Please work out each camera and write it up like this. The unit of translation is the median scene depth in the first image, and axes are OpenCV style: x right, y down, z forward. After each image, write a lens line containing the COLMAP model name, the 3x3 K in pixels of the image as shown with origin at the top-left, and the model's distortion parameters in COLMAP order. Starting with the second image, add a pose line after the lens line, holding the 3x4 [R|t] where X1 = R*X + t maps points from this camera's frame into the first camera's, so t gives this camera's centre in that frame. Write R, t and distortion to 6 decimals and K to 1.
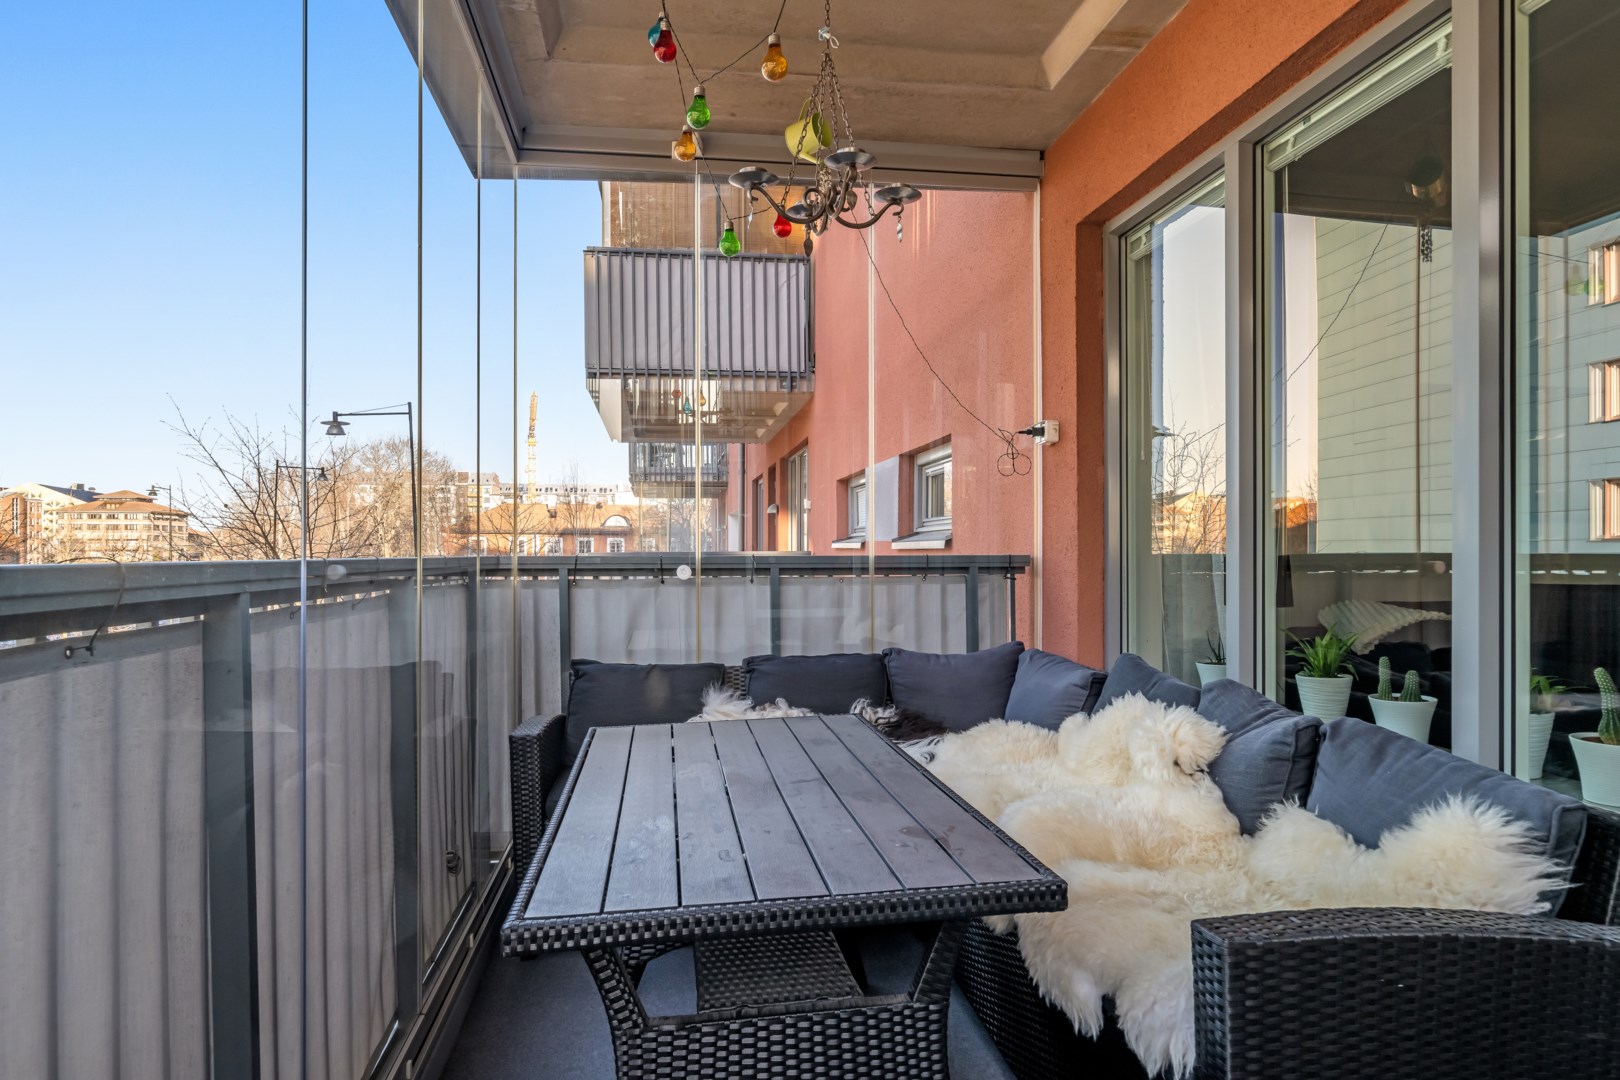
lens RADIAL K [[1003.0, 0, 788.7], [0, 1003.0, 542.3], [0, 0, 1]] dist [-0.001850, 0.000035]
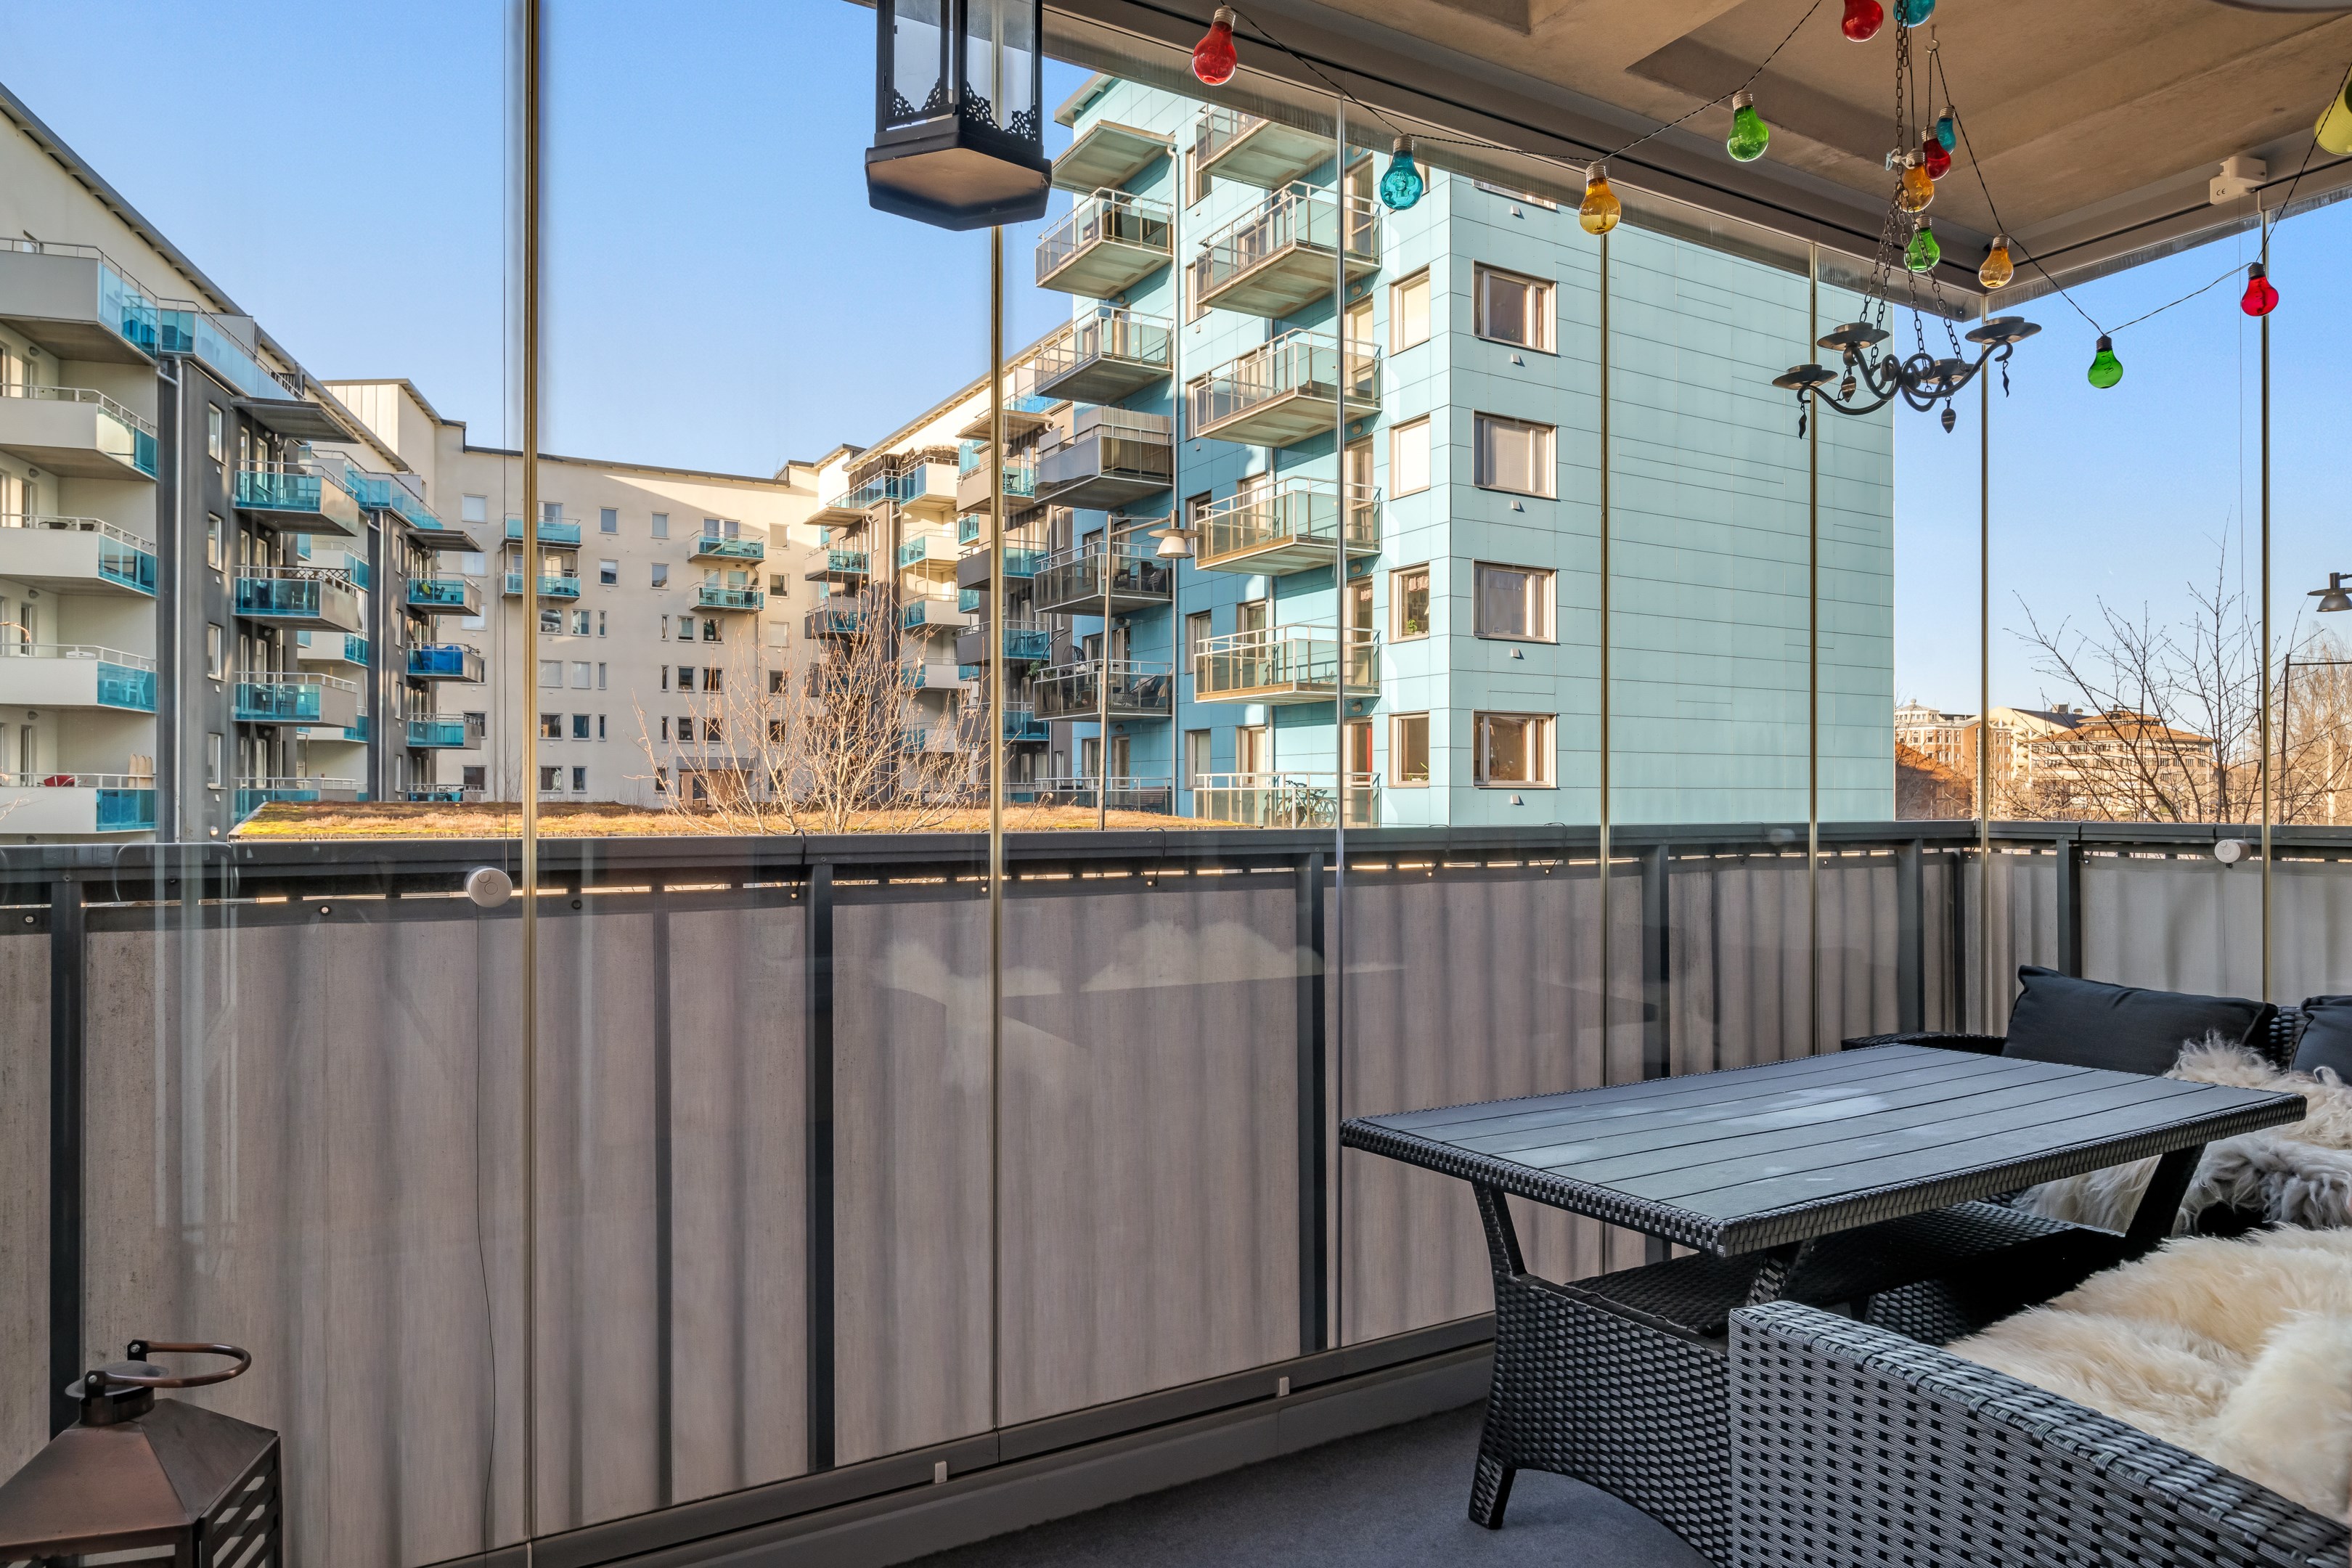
lens RADIAL K [[1419.9, 0, 1169.2], [0, 1419.9, 798.2], [0, 0, 1]] dist [-0.001668, 0.000316]
pose [[0.385266, -0.004410, -0.922795, 0.456074], [0.012728, 0.999919, 0.000535, -0.011792], [0.922718, -0.011951, 0.385291, 0.032545]]
